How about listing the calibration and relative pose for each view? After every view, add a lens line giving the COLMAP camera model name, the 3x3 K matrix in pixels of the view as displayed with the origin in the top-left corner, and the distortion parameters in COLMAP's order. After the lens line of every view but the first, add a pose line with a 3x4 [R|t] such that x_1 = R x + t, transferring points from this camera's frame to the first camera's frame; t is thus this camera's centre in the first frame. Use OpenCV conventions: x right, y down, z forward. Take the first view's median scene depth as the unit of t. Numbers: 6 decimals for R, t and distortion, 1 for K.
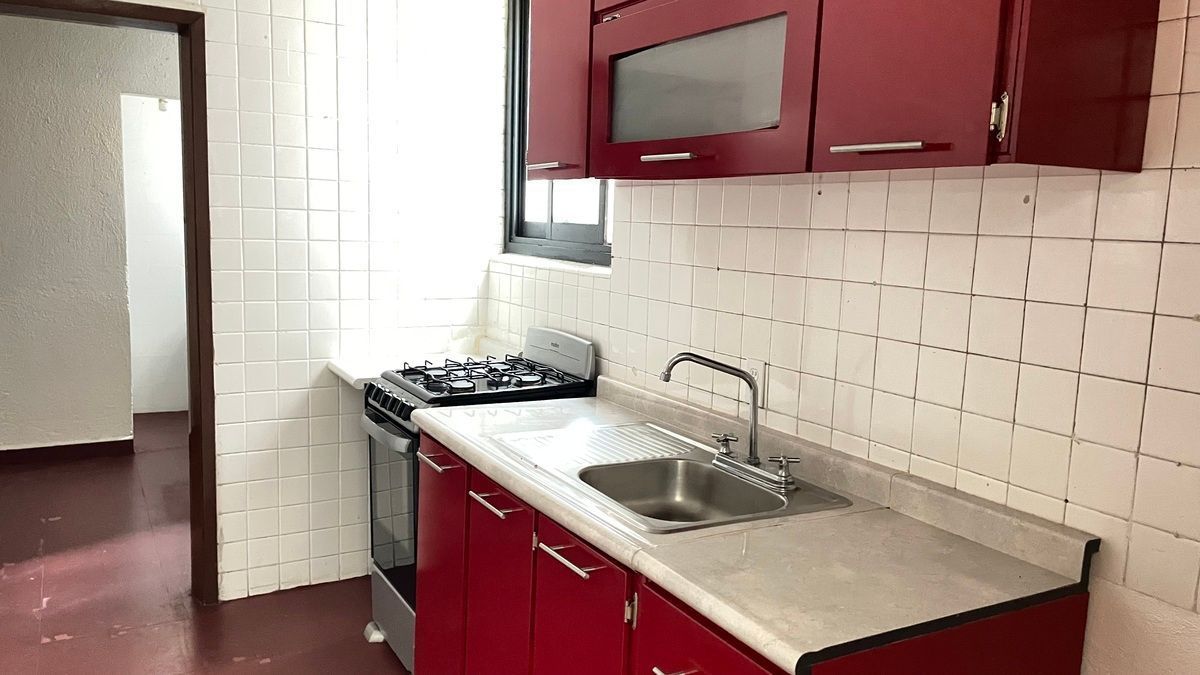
lens RADIAL K [[907.6, 0, 600.0], [0, 907.6, 337.5], [0, 0, 1]] dist [0.115257, -0.155684]
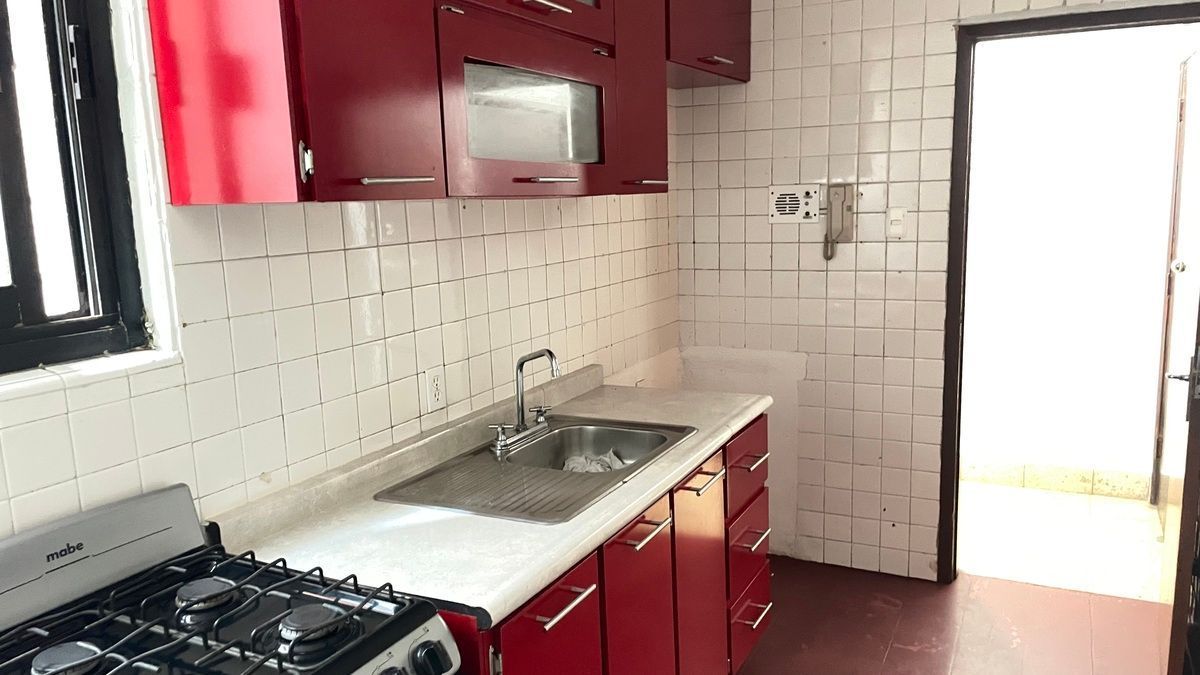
lens RADIAL K [[907.6, 0, 600.0], [0, 907.6, 337.5], [0, 0, 1]] dist [0.115257, -0.155684]
pose [[-0.566492, -0.149887, 0.810321, -0.857057], [0.116744, 0.958805, 0.258967, -0.283178], [-0.815756, 0.241303, -0.525657, 1.525600]]
